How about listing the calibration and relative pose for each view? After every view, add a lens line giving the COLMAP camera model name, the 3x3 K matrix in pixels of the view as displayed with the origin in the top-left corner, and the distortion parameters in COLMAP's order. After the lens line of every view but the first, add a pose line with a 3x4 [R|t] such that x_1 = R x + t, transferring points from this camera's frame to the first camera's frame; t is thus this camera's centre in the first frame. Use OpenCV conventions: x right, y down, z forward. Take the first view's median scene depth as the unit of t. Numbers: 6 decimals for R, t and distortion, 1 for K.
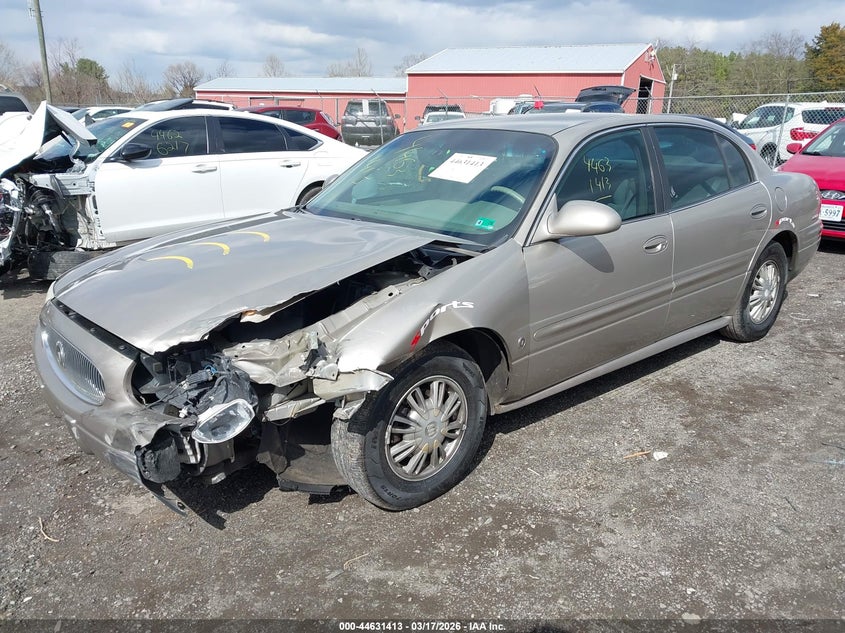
lens RADIAL K [[699.3, 0, 422.5], [0, 699.3, 316.5], [0, 0, 1]] dist [0.002447, 0.004907]
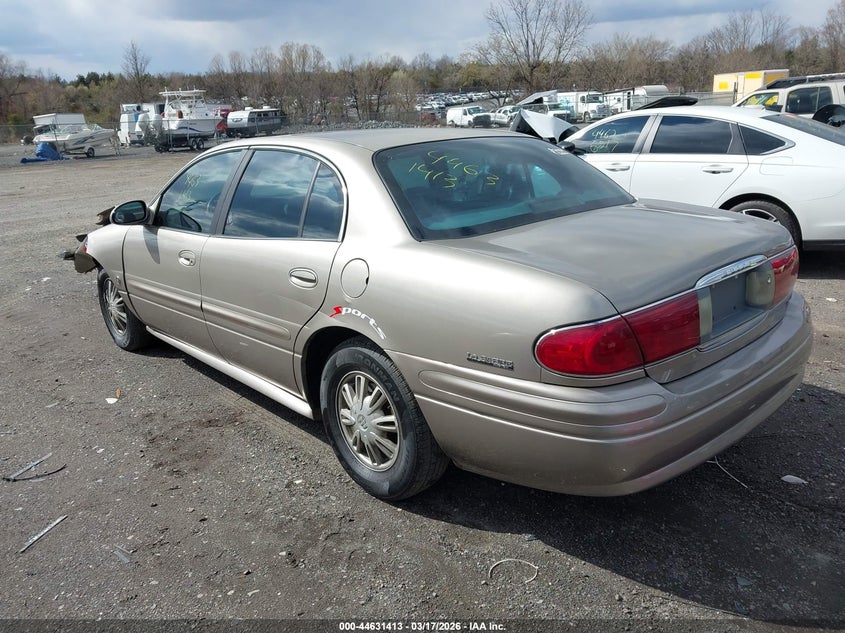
lens RADIAL K [[699.3, 0, 422.5], [0, 699.3, 316.5], [0, 0, 1]] dist [0.002447, 0.004907]
pose [[-0.011349, 0.271606, -0.962342, 0.783991], [-0.239651, 0.933616, 0.266325, -0.219754], [0.970793, 0.233649, 0.054495, 0.740631]]
